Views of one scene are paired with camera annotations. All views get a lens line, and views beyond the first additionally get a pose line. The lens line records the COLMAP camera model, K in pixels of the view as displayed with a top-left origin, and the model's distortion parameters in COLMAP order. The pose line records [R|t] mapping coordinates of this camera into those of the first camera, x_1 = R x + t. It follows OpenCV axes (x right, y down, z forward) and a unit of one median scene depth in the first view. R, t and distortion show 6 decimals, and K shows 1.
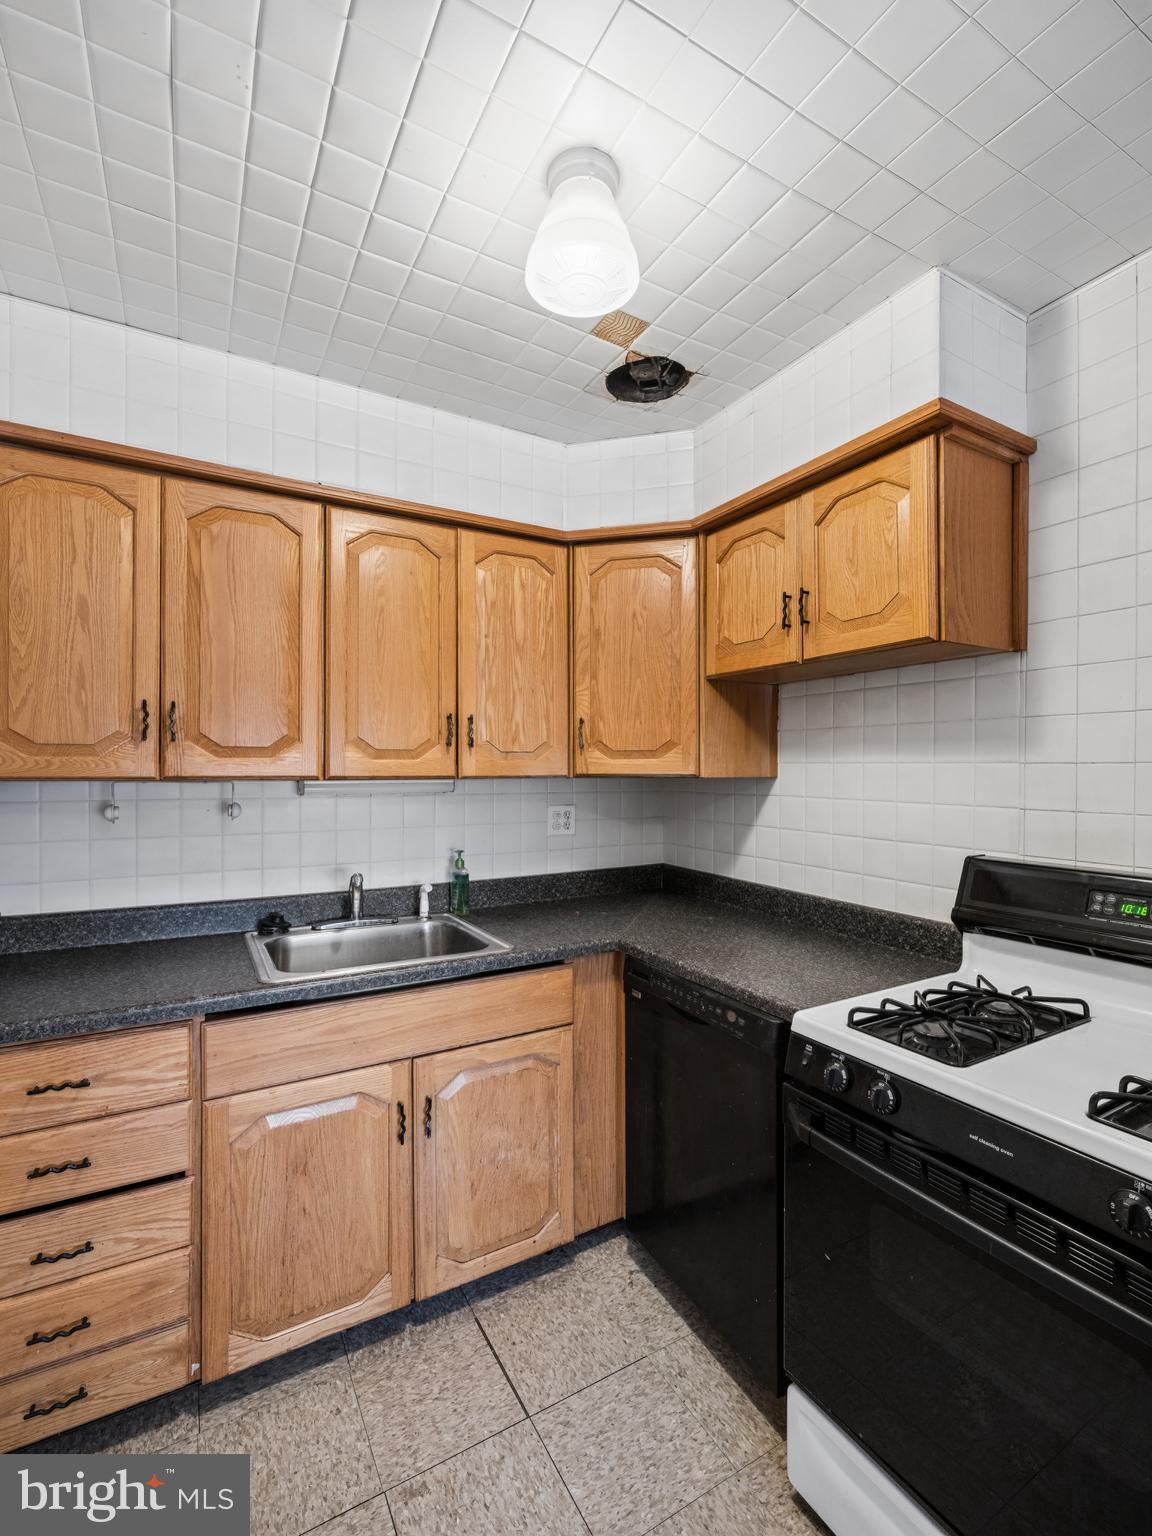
lens RADIAL K [[715.9, 0, 576.0], [0, 715.9, 768.0], [0, 0, 1]] dist [0.000521, 0.000536]
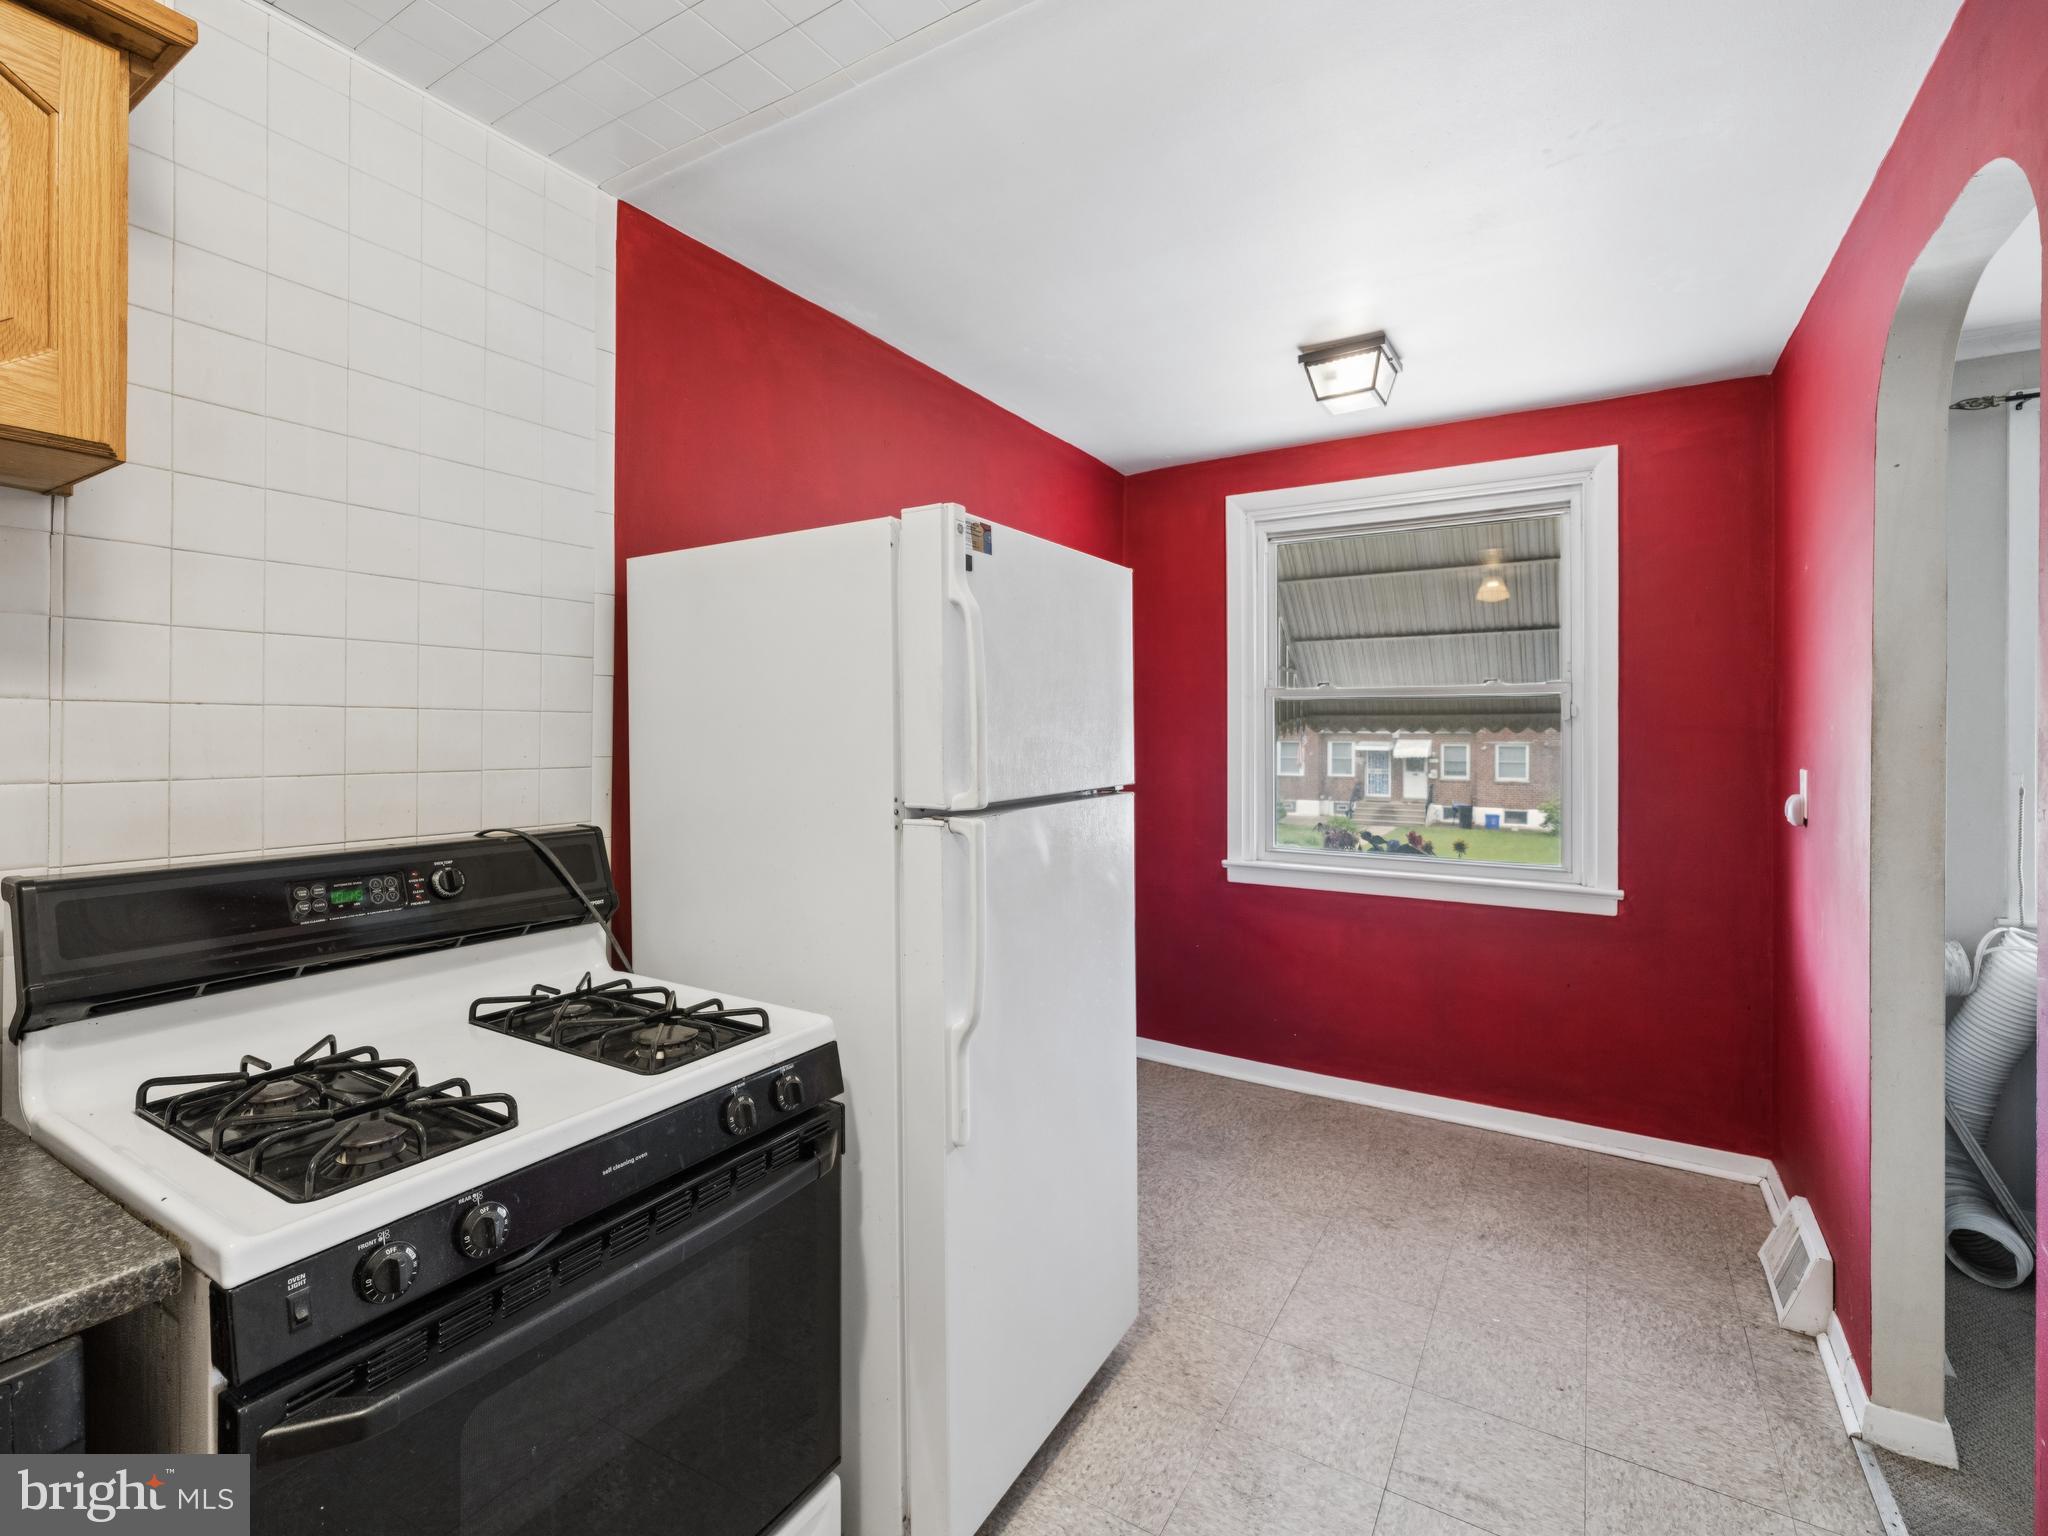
lens RADIAL K [[936.9, 0, 1021.5], [0, 936.9, 741.2], [0, 0, 1]] dist [0.000690, 0.001775]
pose [[-0.489133, -0.010684, 0.872144, -0.340556], [-0.006738, 0.999941, 0.008470, 0.013102], [-0.872183, -0.001733, -0.489177, 0.651864]]
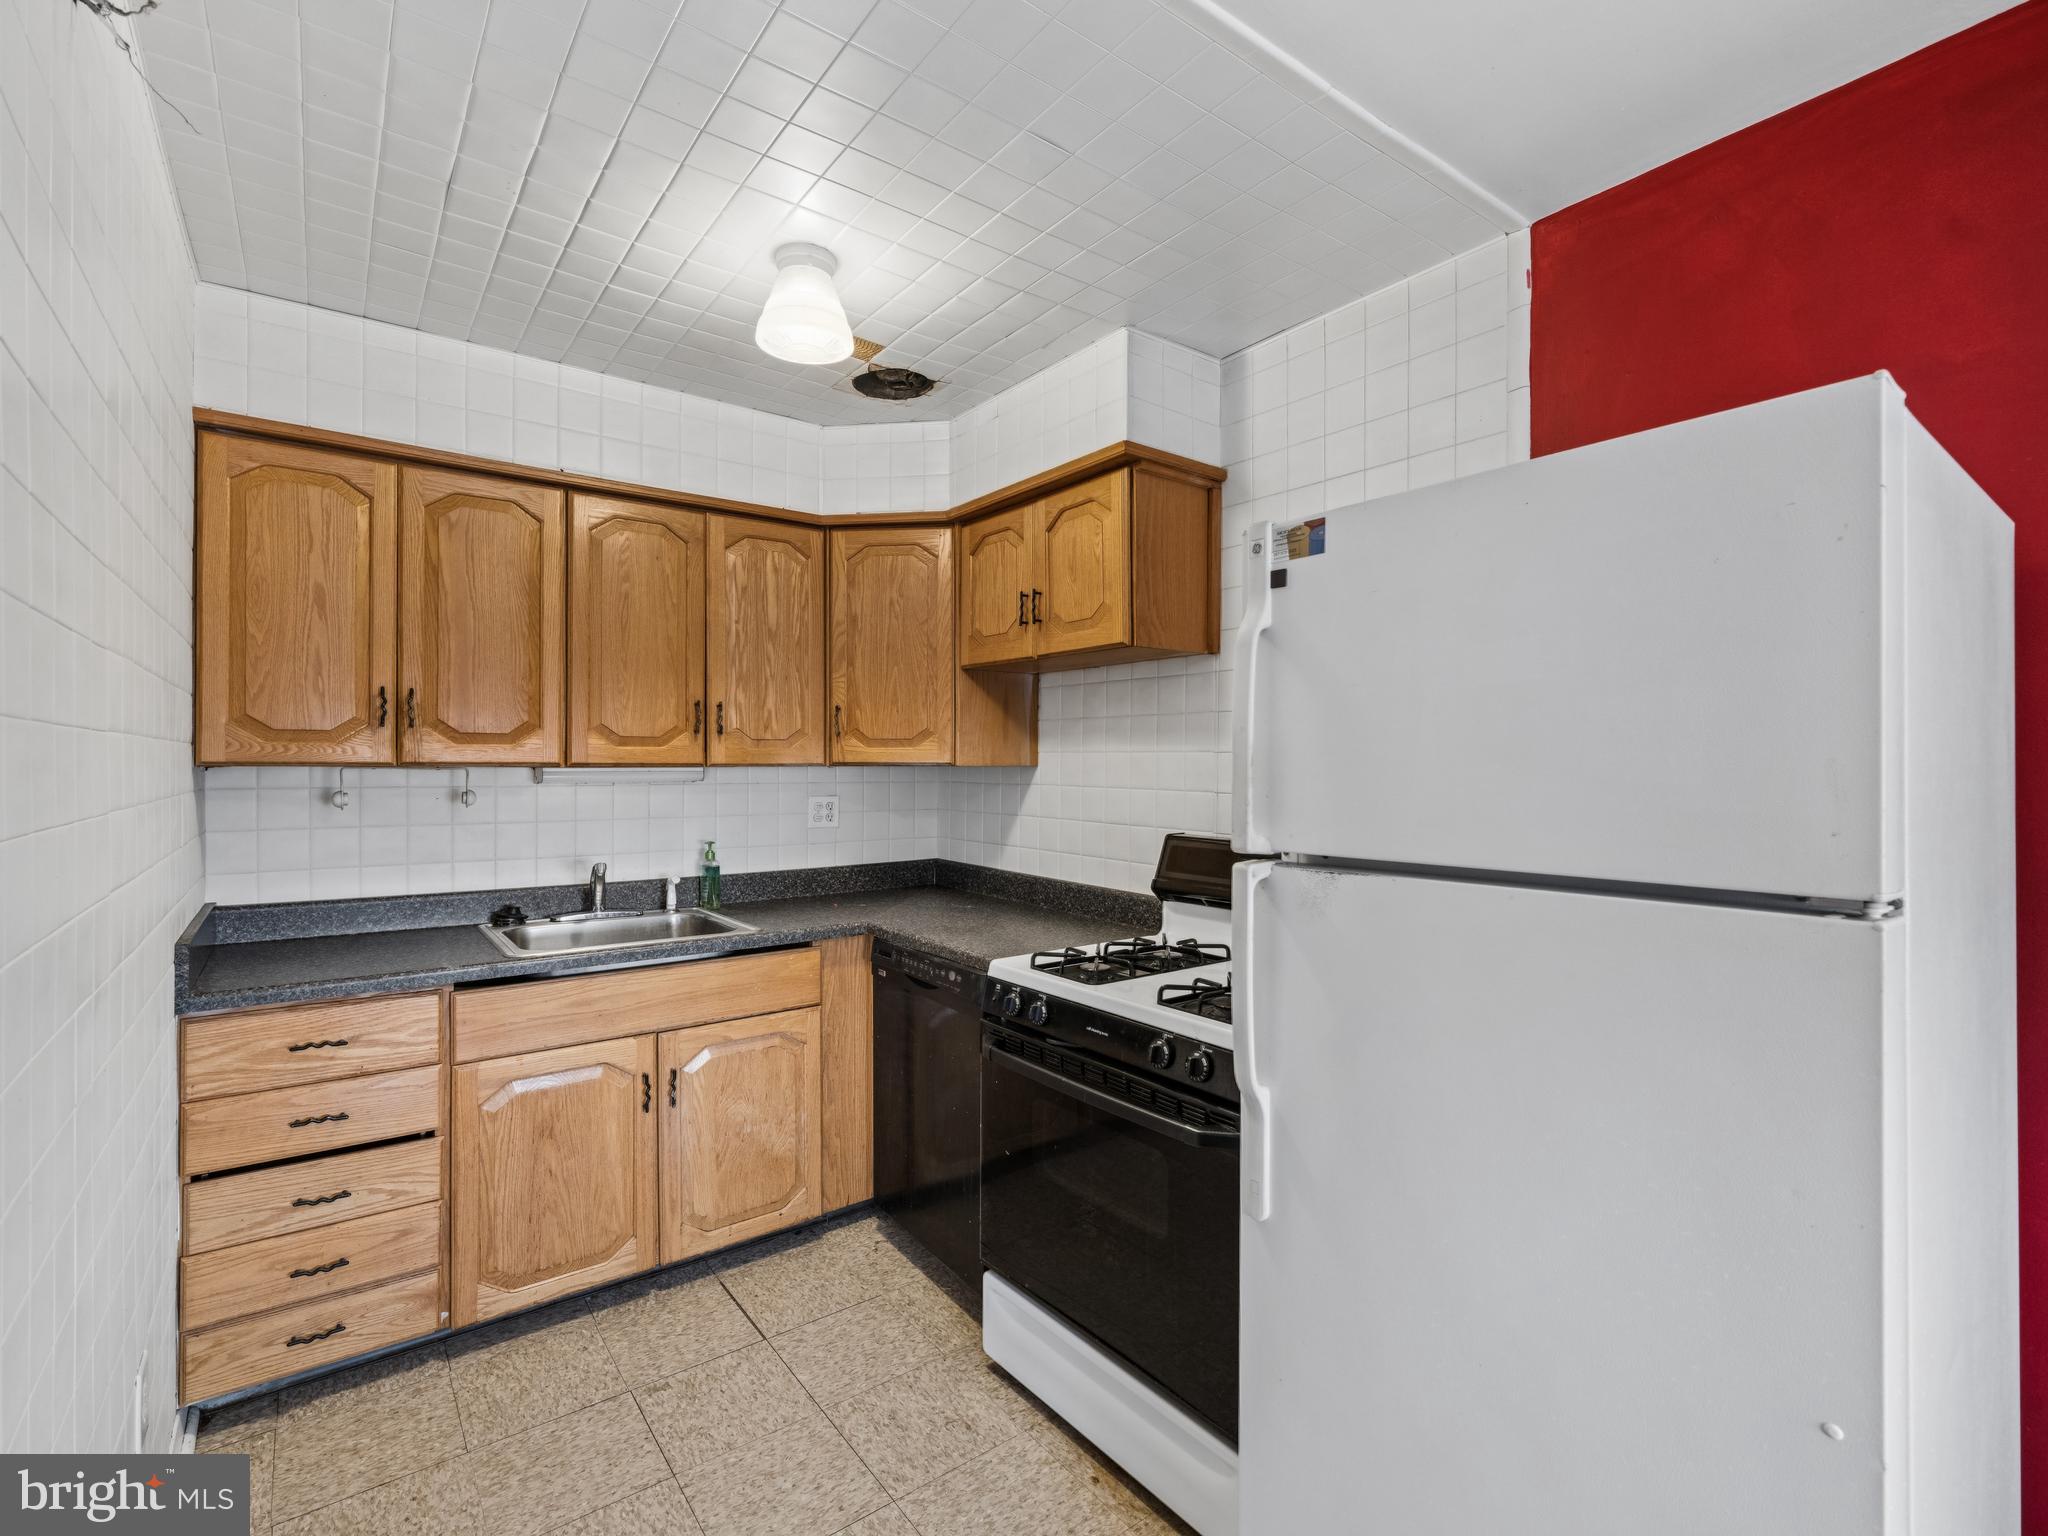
lens RADIAL K [[954.5, 0, 1020.2], [0, 954.5, 764.8], [0, 0, 1]] dist [0.000521, 0.000536]
pose [[0.991258, 0.002002, 0.131919, 0.109937], [-0.002645, 0.999985, 0.004703, 0.006705], [-0.131908, -0.005011, 0.991249, -0.441222]]
